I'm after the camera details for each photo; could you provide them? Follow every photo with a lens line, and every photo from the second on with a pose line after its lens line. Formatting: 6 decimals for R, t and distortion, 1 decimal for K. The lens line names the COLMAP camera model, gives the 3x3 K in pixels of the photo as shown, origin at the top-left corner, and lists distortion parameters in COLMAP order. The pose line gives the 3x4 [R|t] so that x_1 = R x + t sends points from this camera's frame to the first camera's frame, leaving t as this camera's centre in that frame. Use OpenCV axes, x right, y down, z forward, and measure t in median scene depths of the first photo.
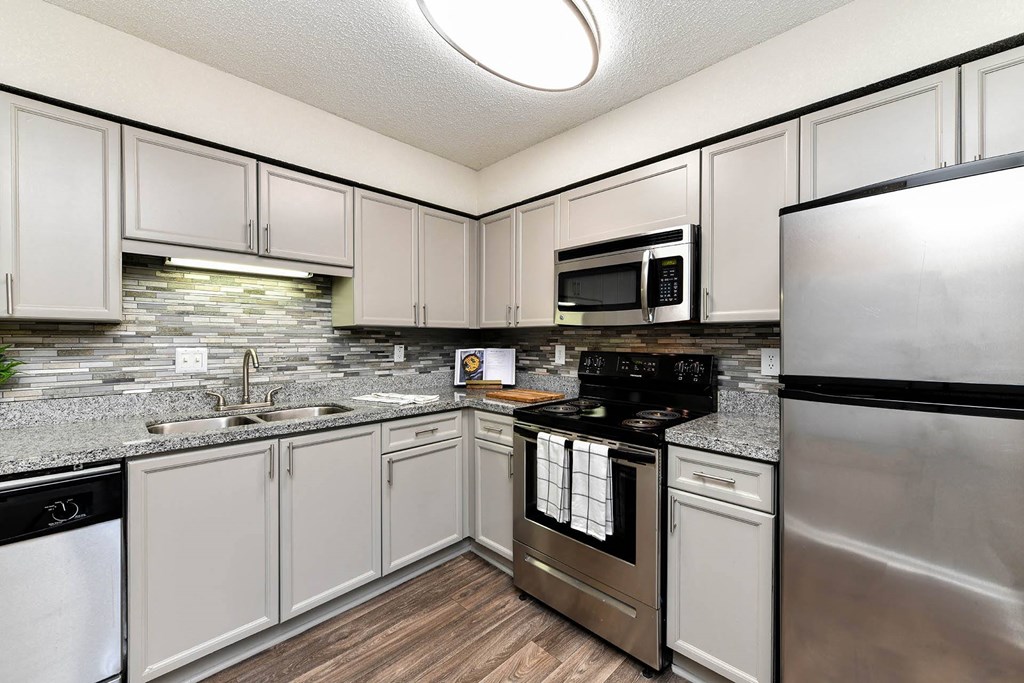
lens RADIAL K [[403.6, 0, 512.0], [0, 403.6, 341.5], [0, 0, 1]] dist [0.011780, -0.000164]
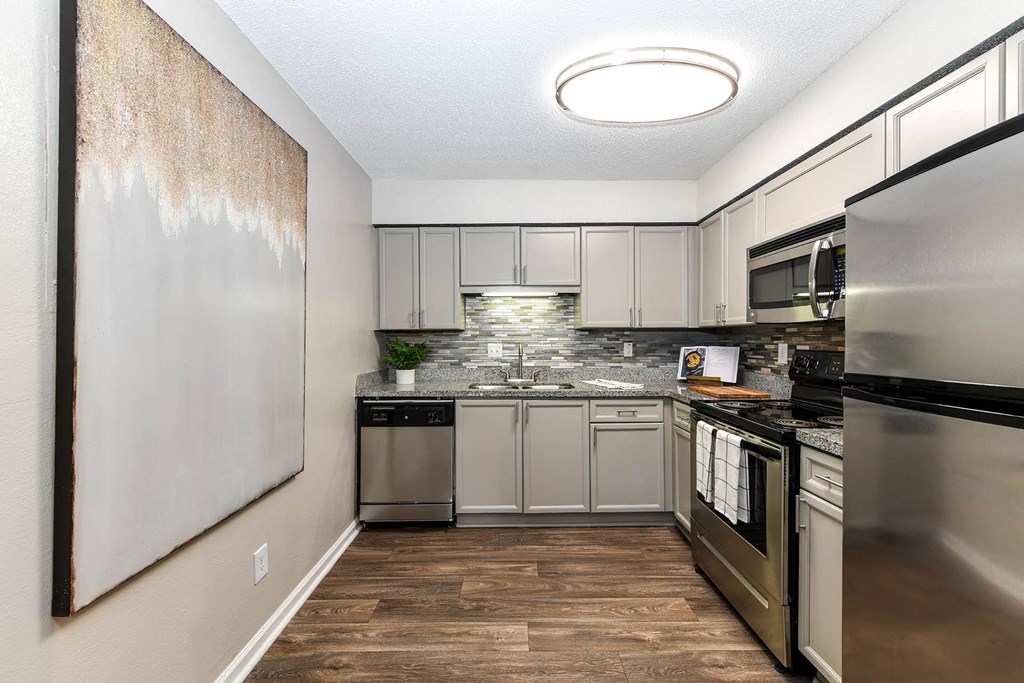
lens RADIAL K [[403.6, 0, 512.0], [0, 403.6, 341.5], [0, 0, 1]] dist [0.011780, -0.000164]
pose [[0.707061, 0.001920, -0.707149, 0.408659], [-0.000042, 0.999996, 0.002673, 0.002615], [0.707152, -0.001860, 0.707059, -0.128523]]
